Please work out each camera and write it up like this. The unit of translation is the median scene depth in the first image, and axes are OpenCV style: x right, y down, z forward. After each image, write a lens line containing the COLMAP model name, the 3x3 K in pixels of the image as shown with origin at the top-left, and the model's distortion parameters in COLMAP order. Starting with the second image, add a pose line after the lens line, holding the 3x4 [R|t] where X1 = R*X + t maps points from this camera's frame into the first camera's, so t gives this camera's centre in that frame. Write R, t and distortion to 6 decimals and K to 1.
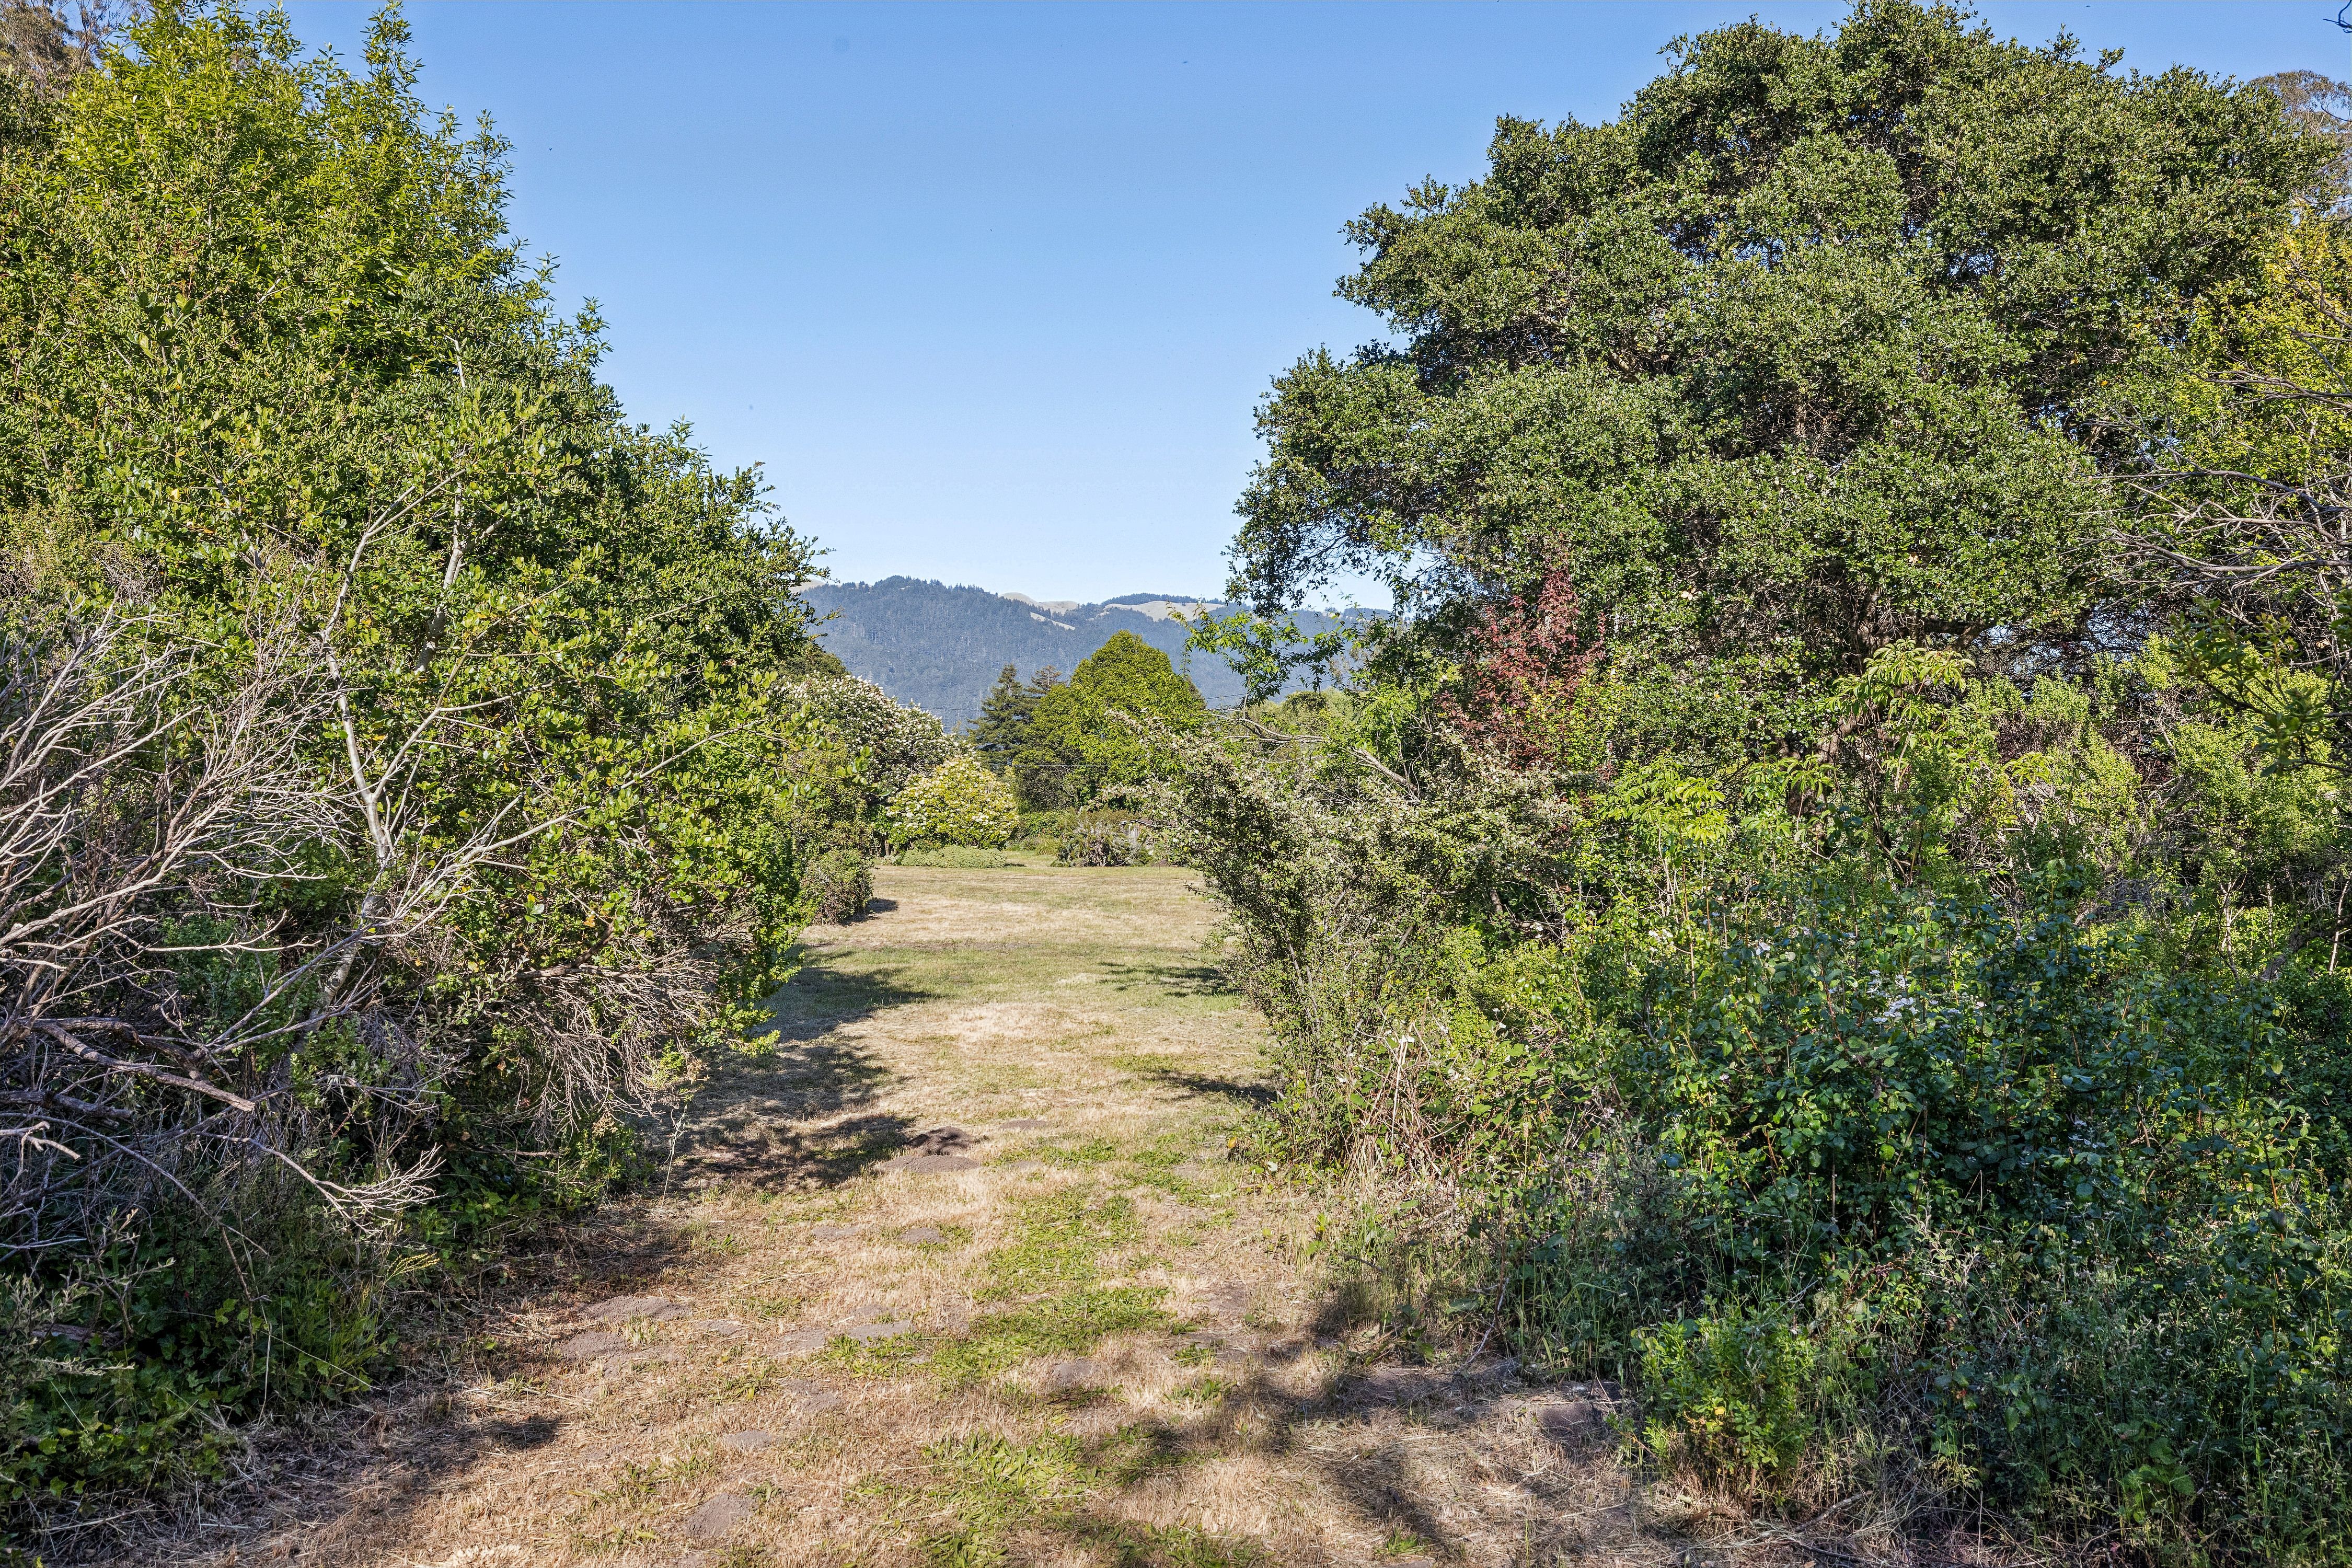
lens RADIAL K [[1826.8, 0, 1176.0], [0, 1826.8, 784.0], [0, 0, 1]] dist [-0.005003, -0.003173]
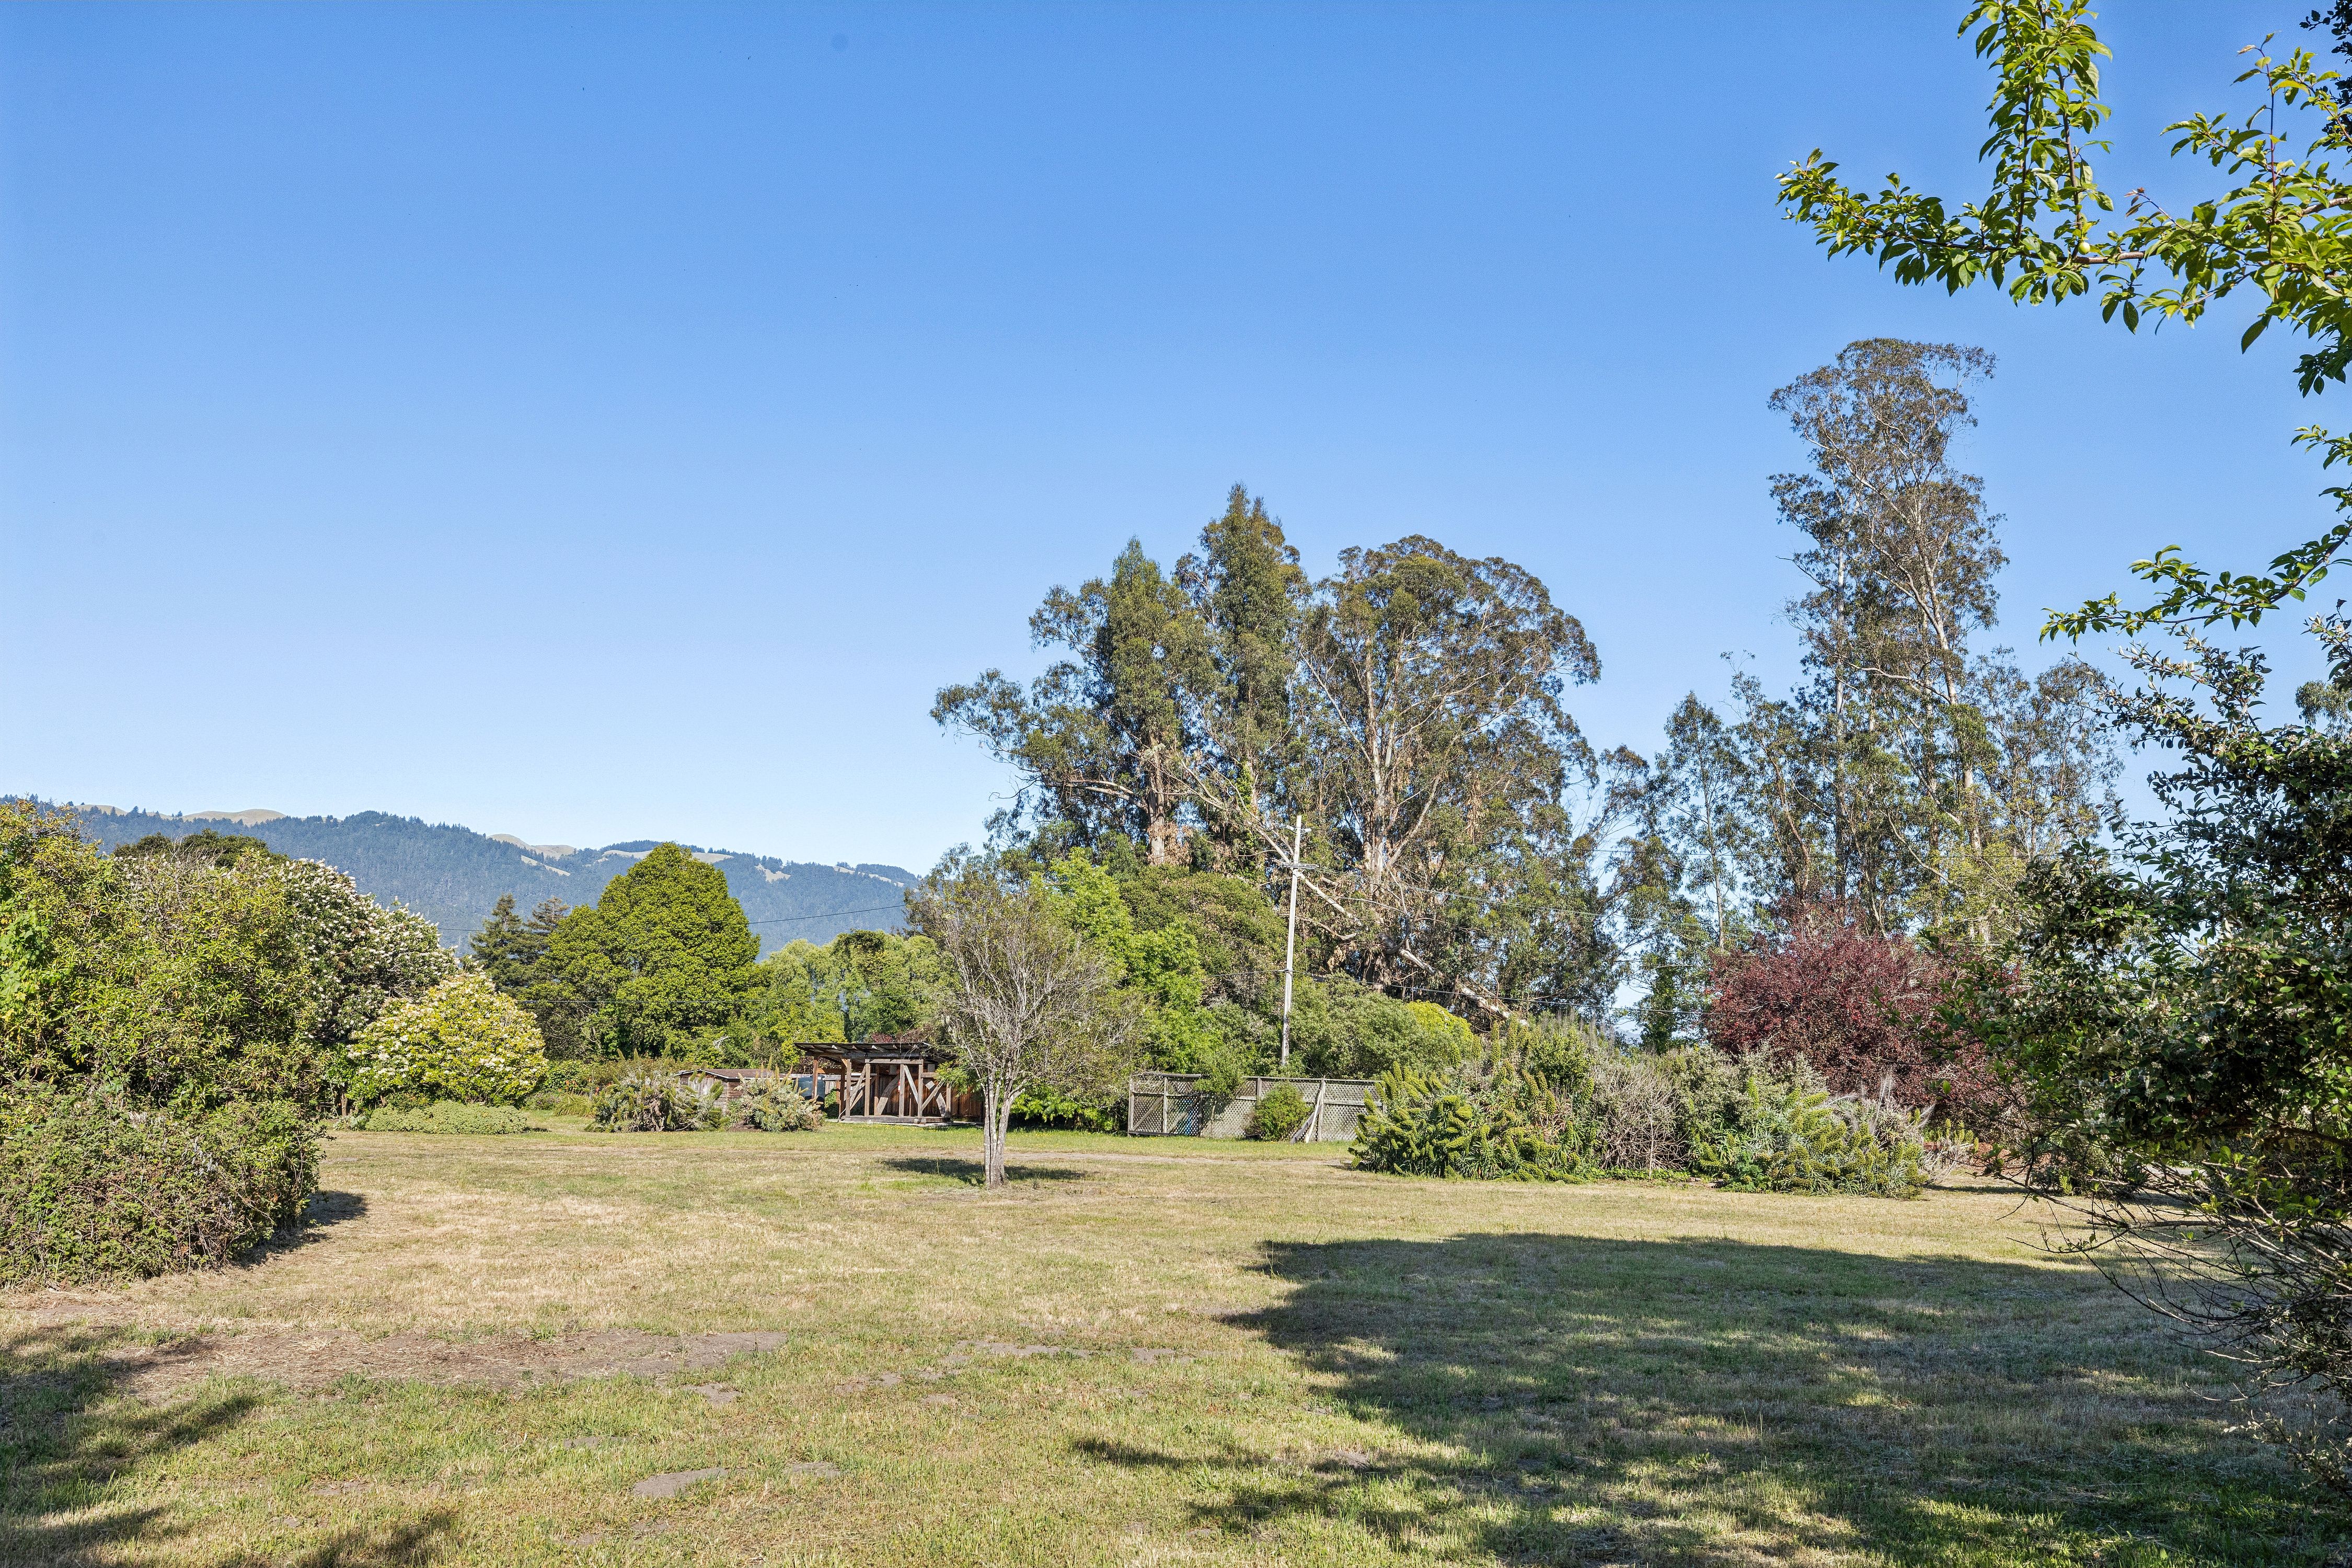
lens RADIAL K [[1826.8, 0, 1176.0], [0, 1826.8, 784.0], [0, 0, 1]] dist [-0.005003, -0.003173]
pose [[0.964251, 0.048265, 0.260559, -0.038964], [-0.010937, 0.989684, -0.142849, 0.009672], [-0.264766, 0.134892, 0.954831, 0.231140]]
